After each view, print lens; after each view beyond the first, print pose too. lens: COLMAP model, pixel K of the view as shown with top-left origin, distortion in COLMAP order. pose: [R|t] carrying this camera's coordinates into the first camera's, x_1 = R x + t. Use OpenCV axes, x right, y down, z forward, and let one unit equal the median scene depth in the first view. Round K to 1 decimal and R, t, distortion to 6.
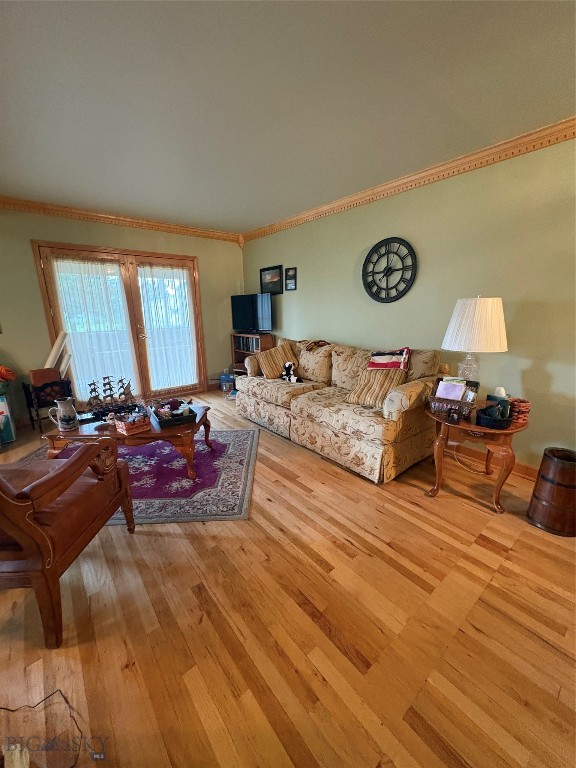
lens RADIAL K [[306.4, 0, 289.1], [0, 306.4, 382.0], [0, 0, 1]] dist [-0.002271, -0.000015]
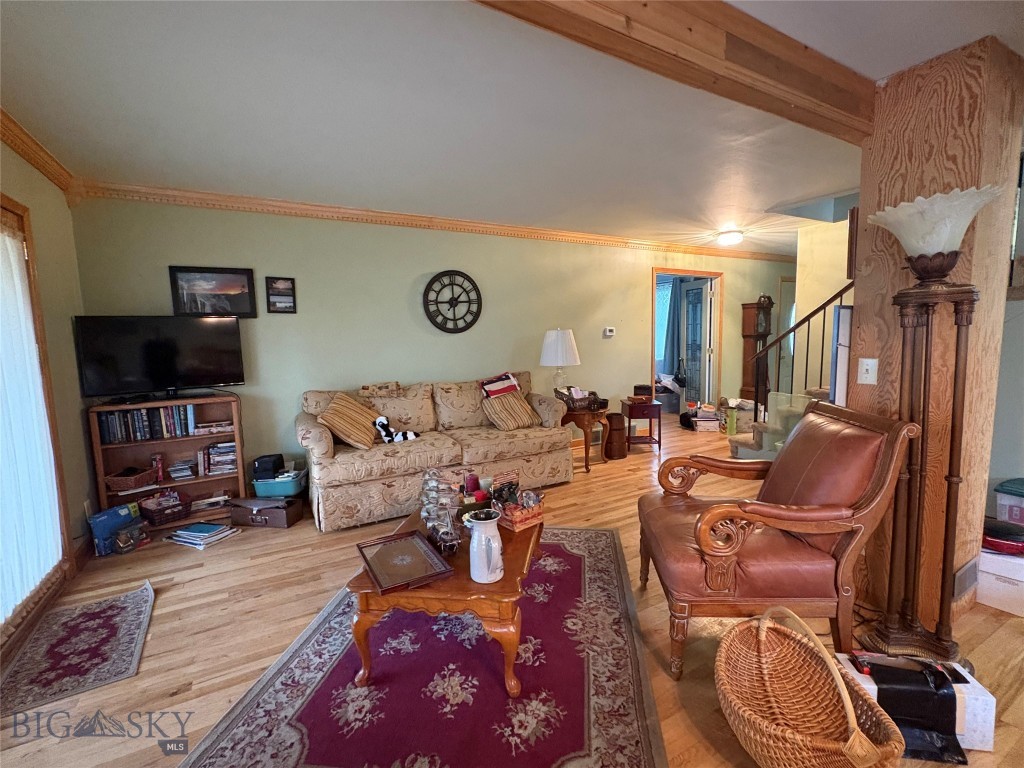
lens RADIAL K [[455.0, 0, 510.7], [0, 455.0, 383.9], [0, 0, 1]] dist [-0.000681, 0.000069]
pose [[0.190459, -0.099101, 0.976680, -1.074679], [0.251514, 0.966611, 0.049033, -0.131193], [-0.948929, 0.236310, 0.209025, 0.572762]]
